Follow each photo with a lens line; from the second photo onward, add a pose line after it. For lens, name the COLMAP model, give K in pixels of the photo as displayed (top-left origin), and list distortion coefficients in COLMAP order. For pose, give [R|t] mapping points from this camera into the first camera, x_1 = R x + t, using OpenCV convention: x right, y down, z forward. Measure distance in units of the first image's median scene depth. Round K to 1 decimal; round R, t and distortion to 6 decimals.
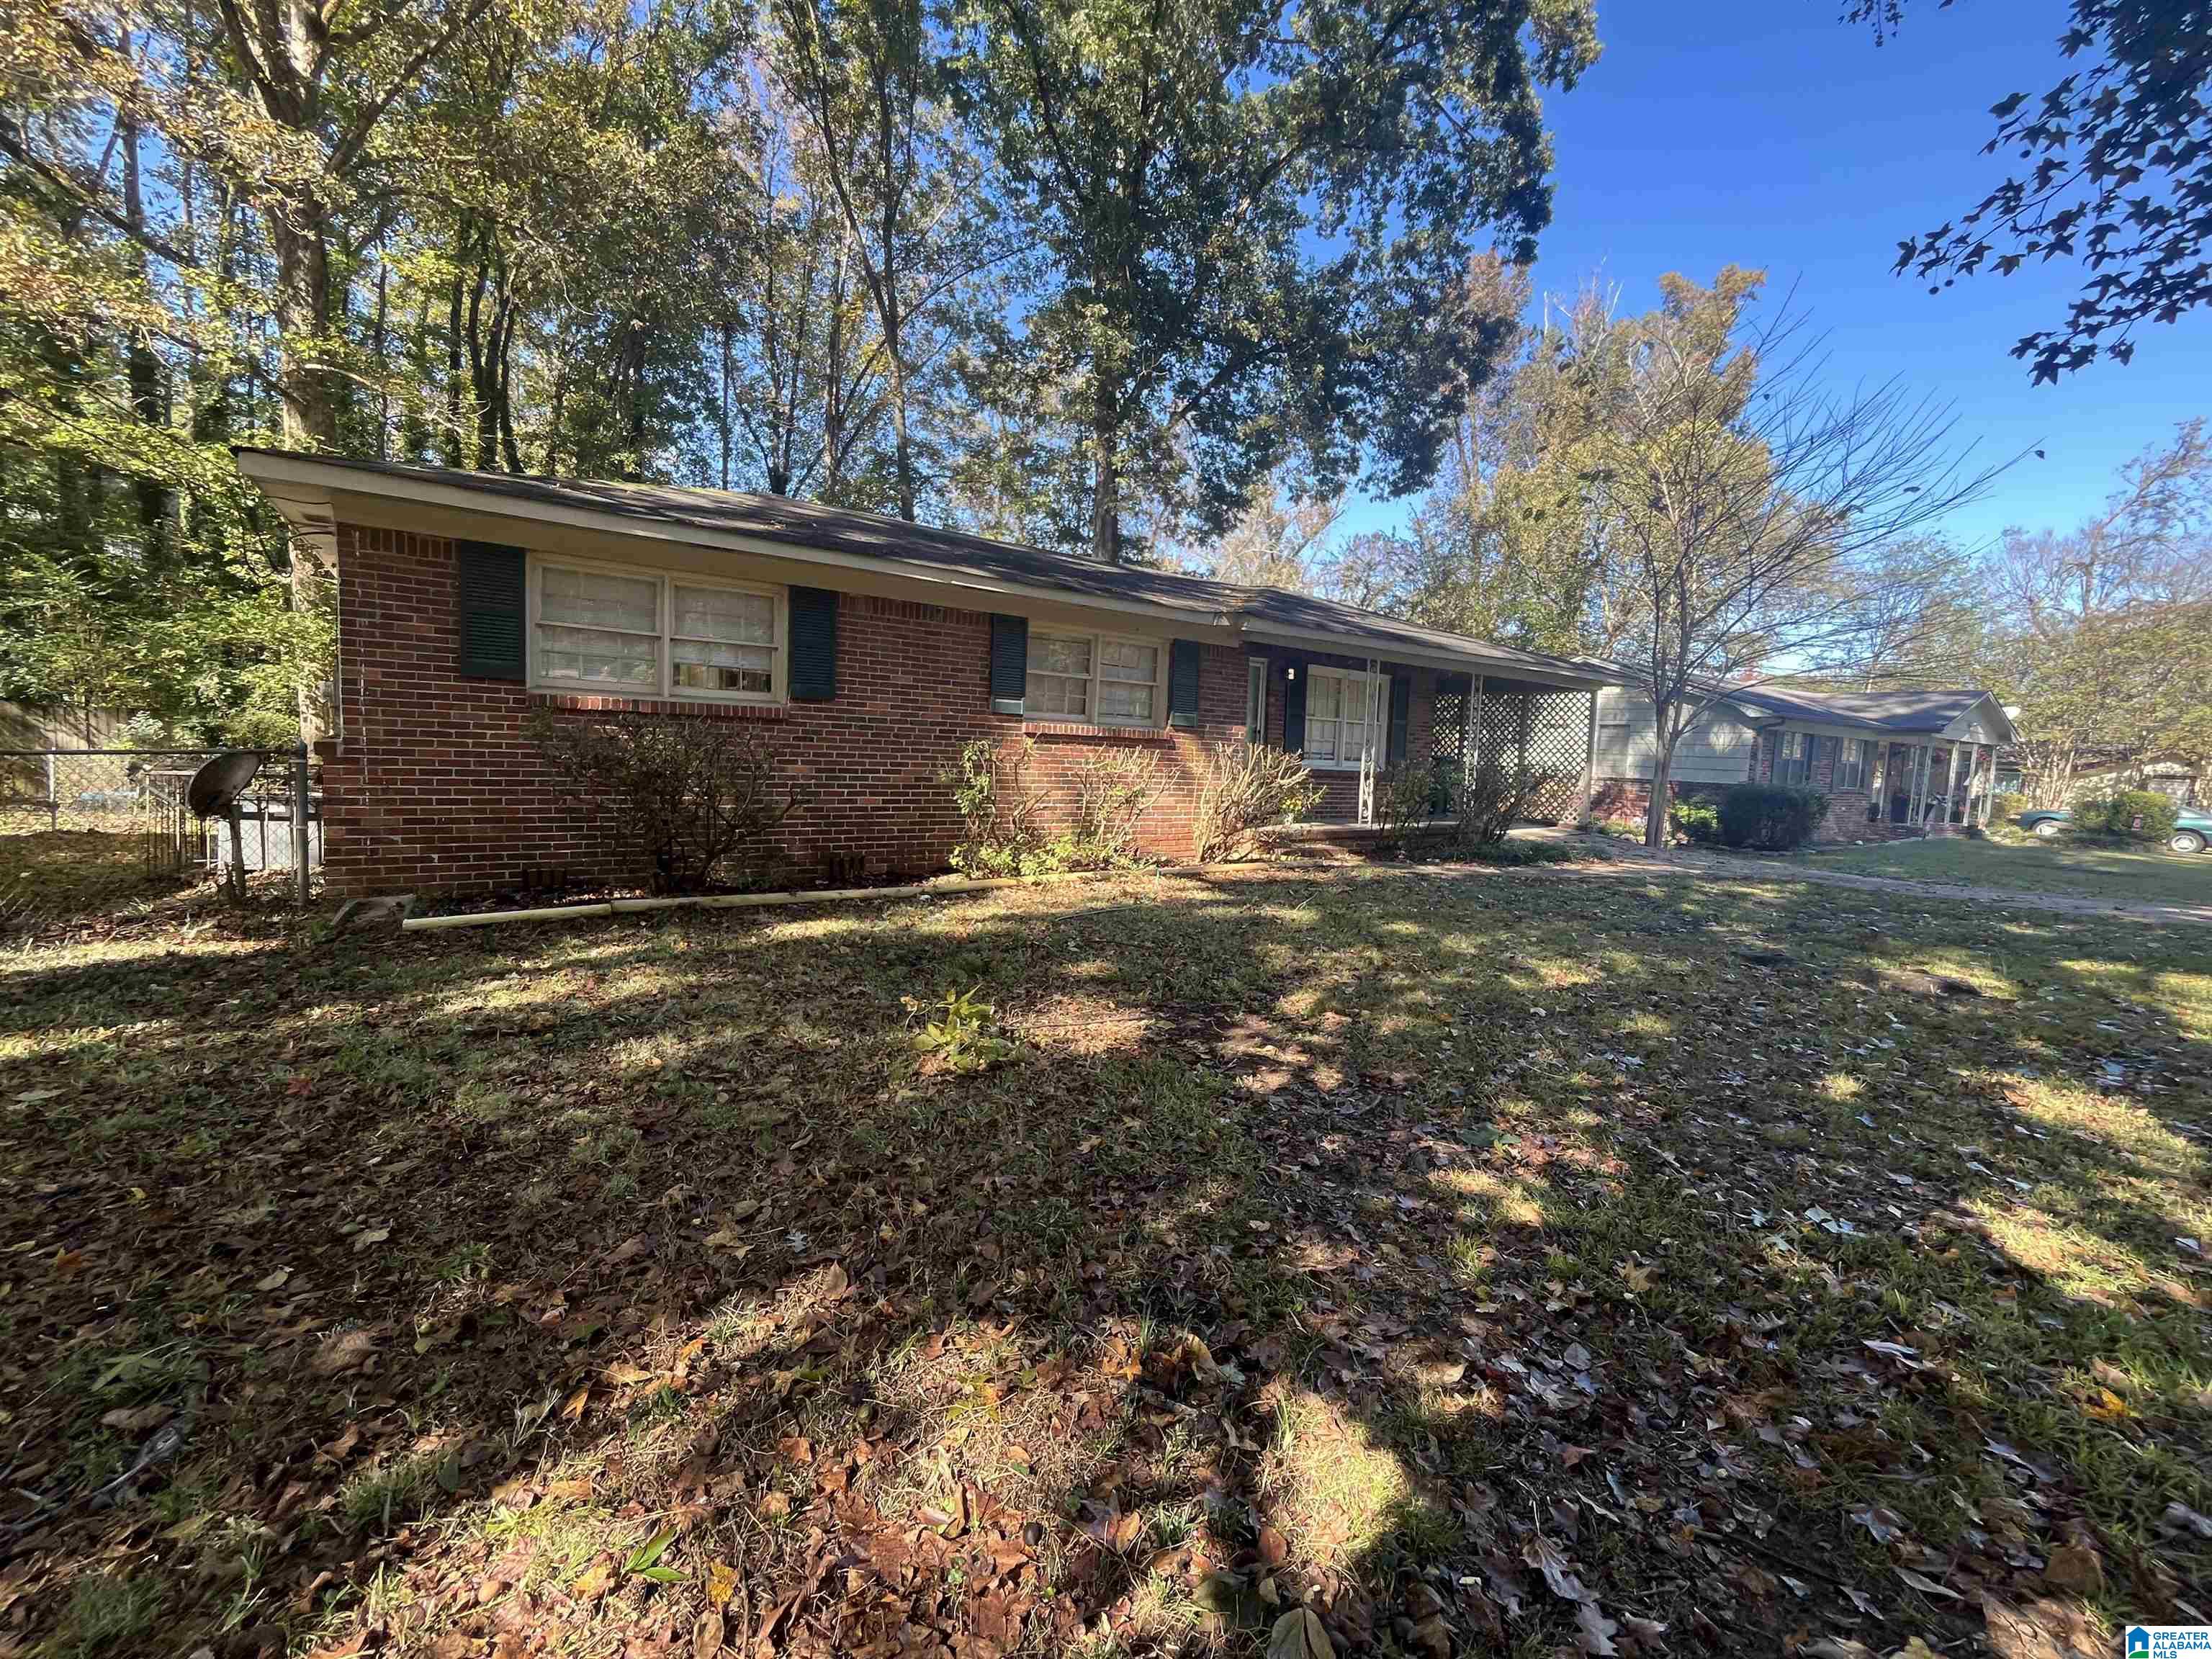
lens RADIAL K [[900.9, 0, 1119.5], [0, 900.9, 821.2], [0, 0, 1]] dist [-0.000574, -0.000891]
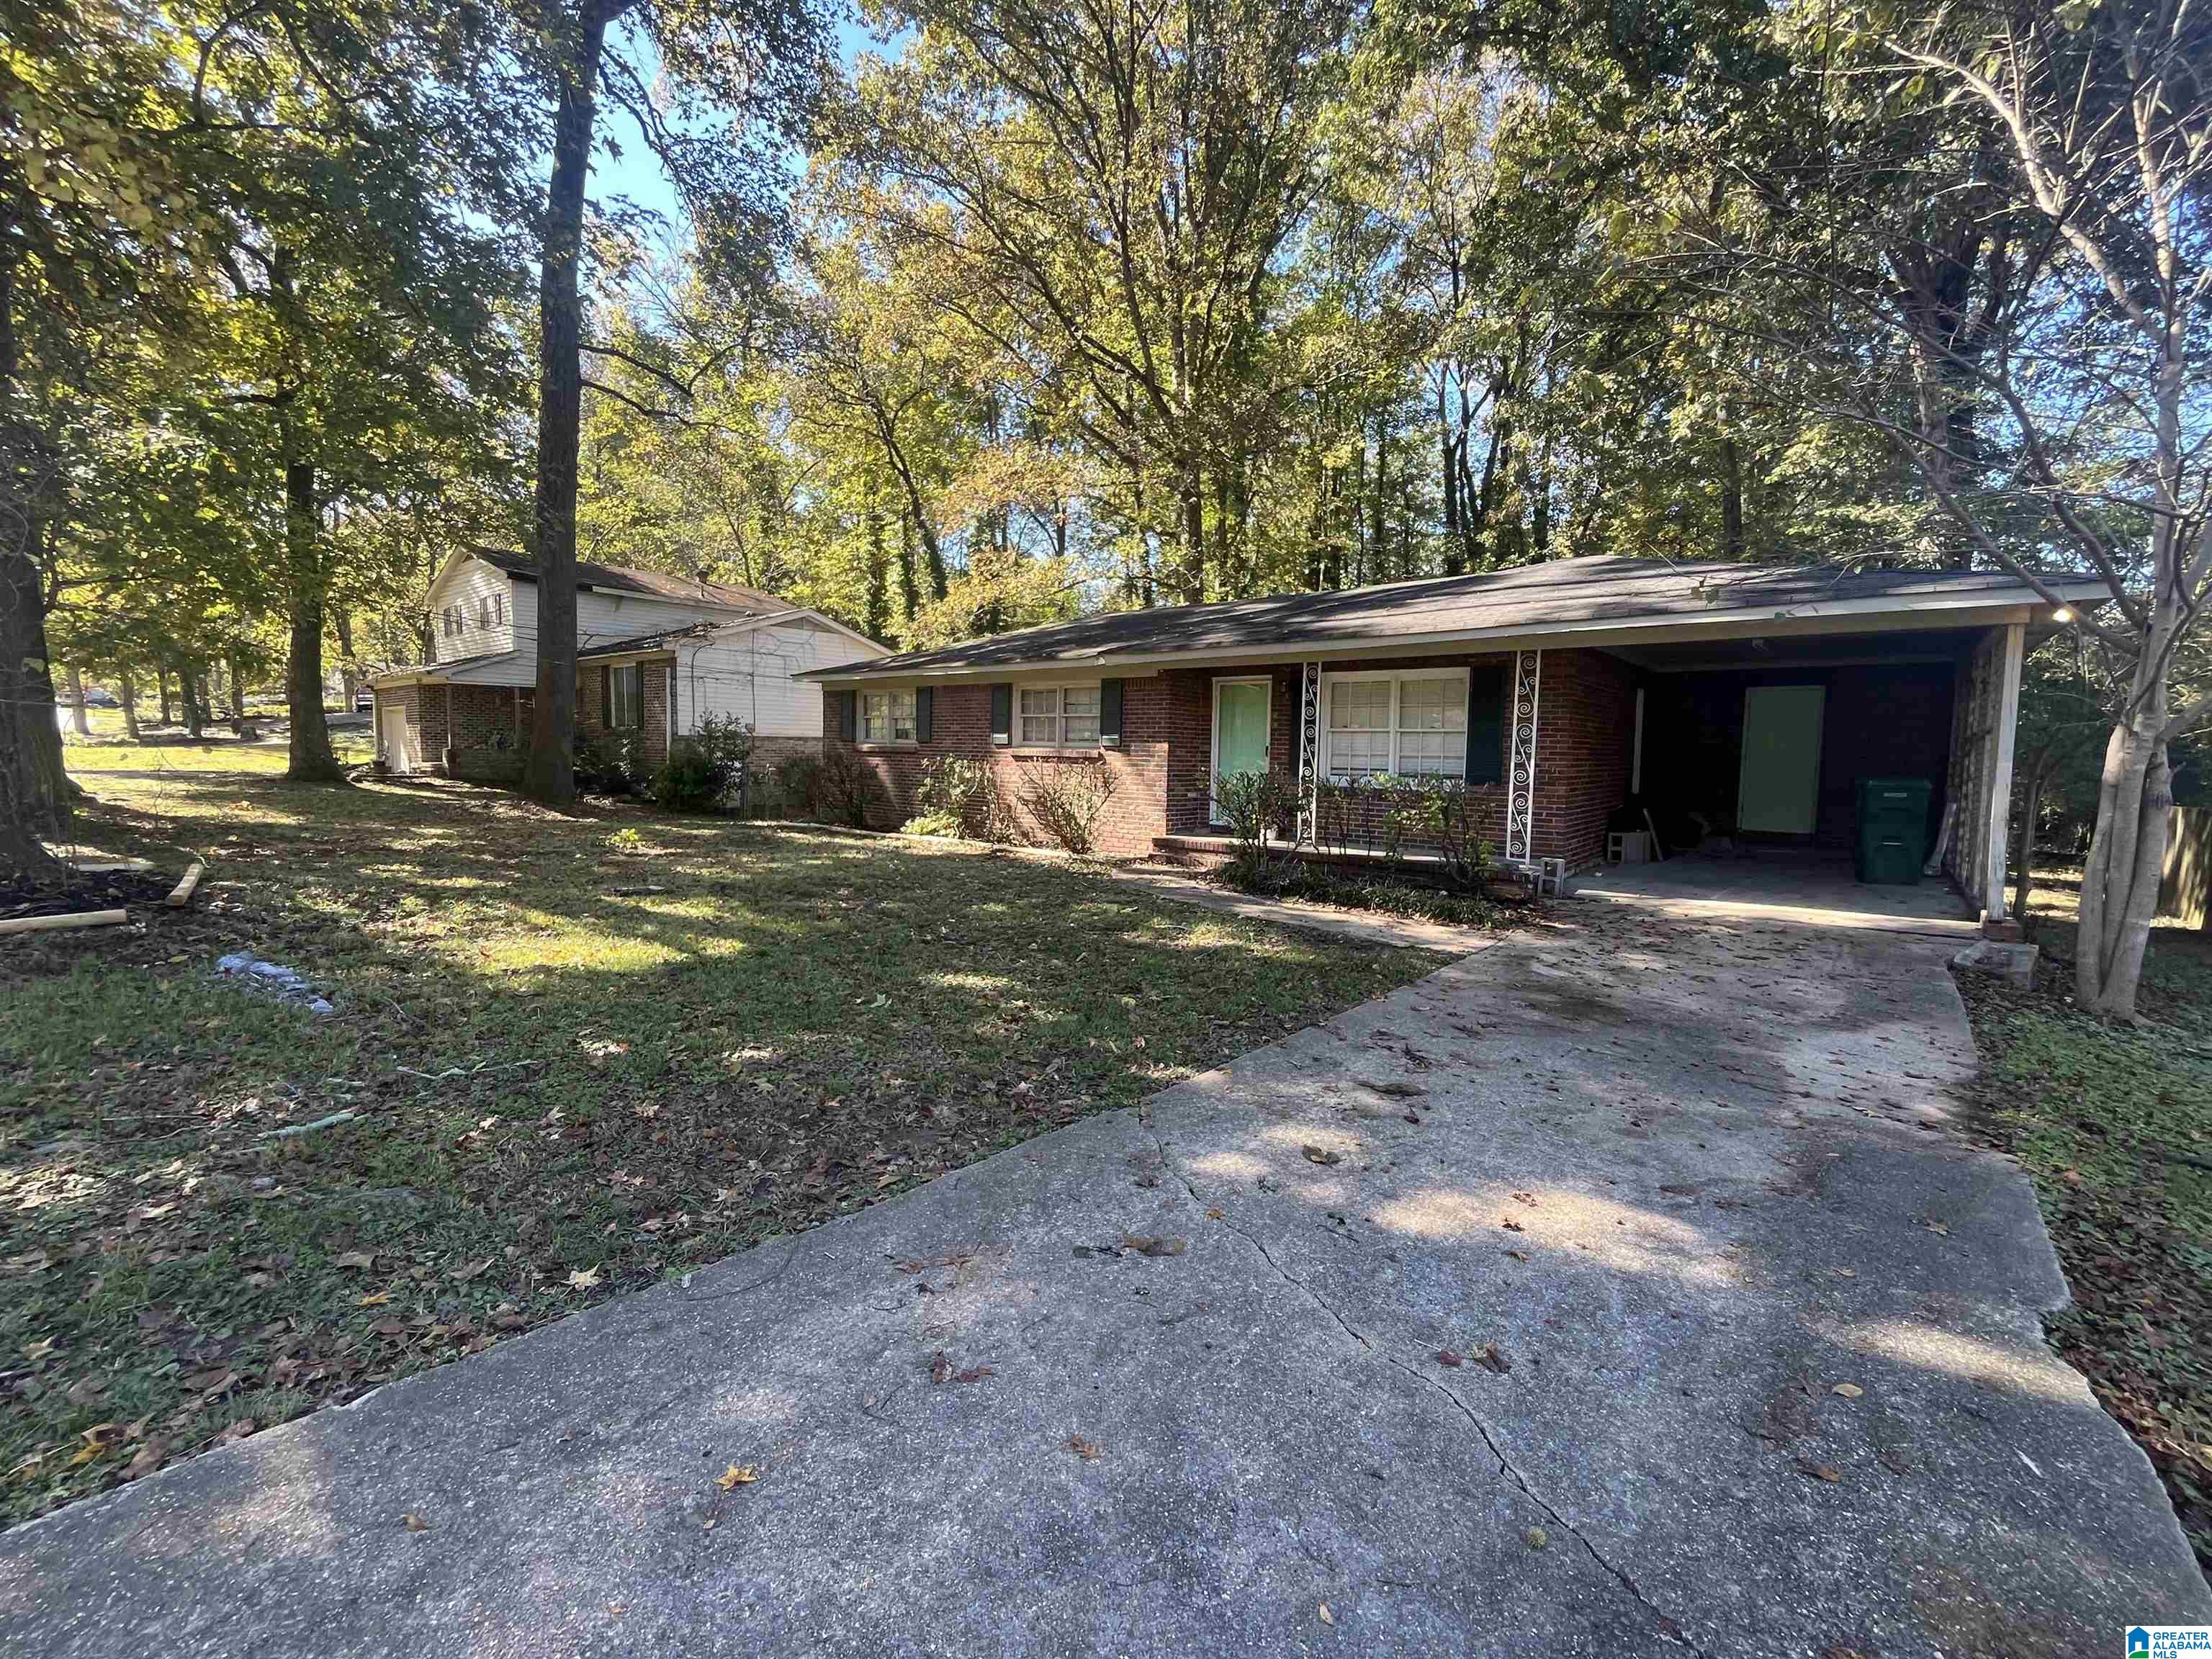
lens RADIAL K [[900.9, 0, 1094.8], [0, 900.9, 825.8], [0, 0, 1]] dist [-0.000574, -0.000891]
pose [[0.244347, 0.051466, -0.968321, 1.477125], [-0.075729, 0.996553, 0.033858, -0.040342], [0.966726, 0.065057, 0.247402, 0.773912]]
